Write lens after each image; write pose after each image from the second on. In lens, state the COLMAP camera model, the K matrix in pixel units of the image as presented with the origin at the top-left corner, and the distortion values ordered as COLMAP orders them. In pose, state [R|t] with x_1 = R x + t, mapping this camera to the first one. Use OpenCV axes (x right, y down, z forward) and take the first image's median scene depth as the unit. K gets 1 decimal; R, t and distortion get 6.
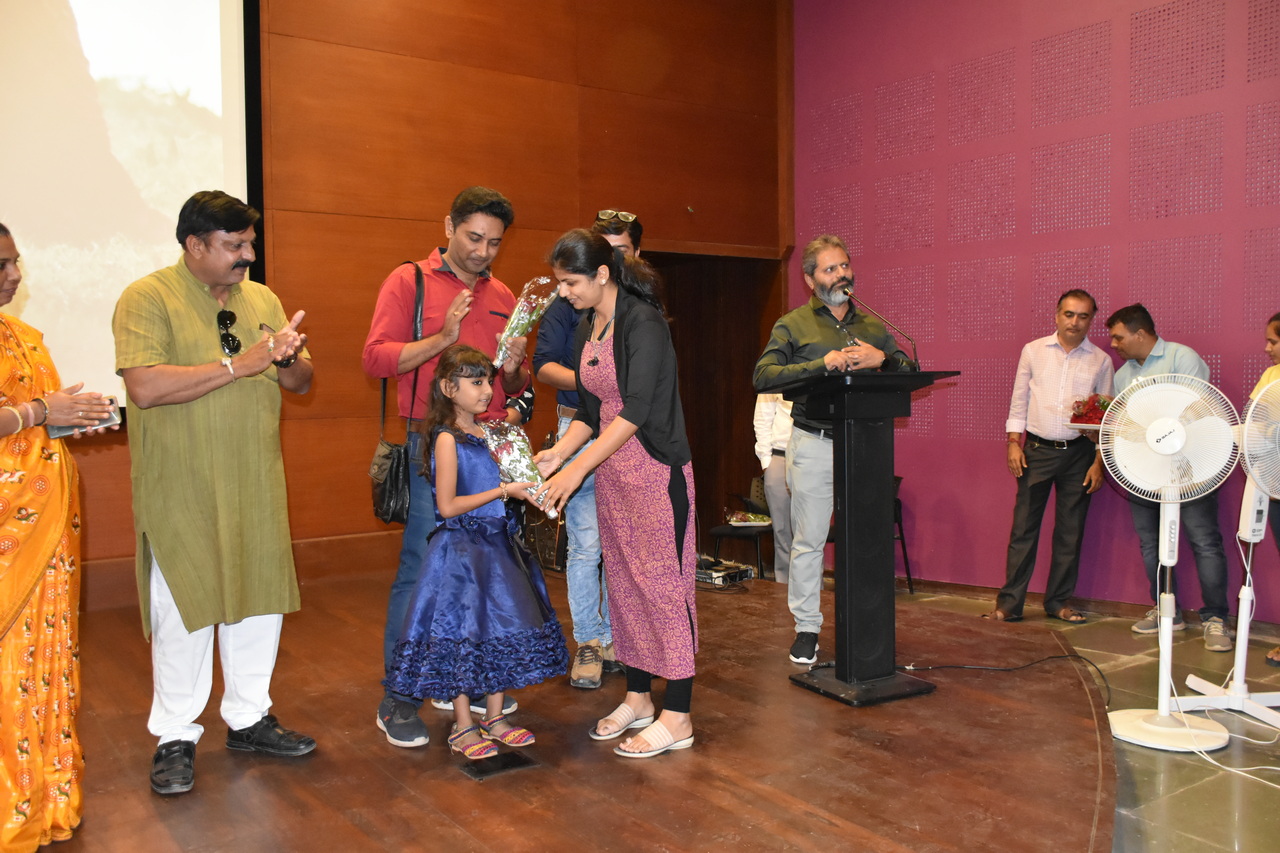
lens RADIAL K [[1133.2, 0, 640.0], [0, 1133.2, 426.5], [0, 0, 1]] dist [0.018263, -0.002784]
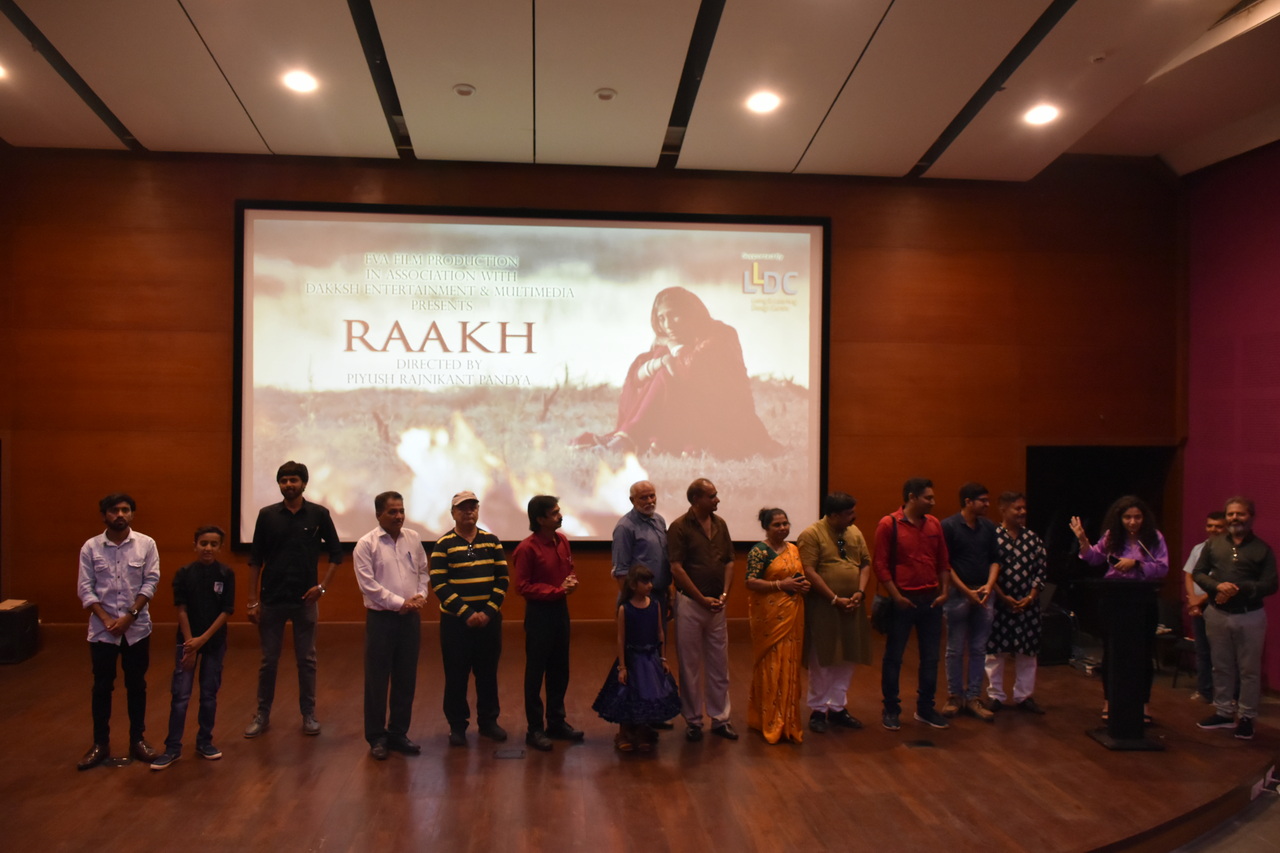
lens RADIAL K [[1003.4, 0, 640.0], [0, 1003.4, 426.5], [0, 0, 1]] dist [0.000873, -0.001098]
pose [[0.875345, 0.017495, -0.483183, 0.200631], [-0.038626, 0.998681, -0.033815, -0.145973], [0.481954, 0.048263, 0.874866, -0.611112]]
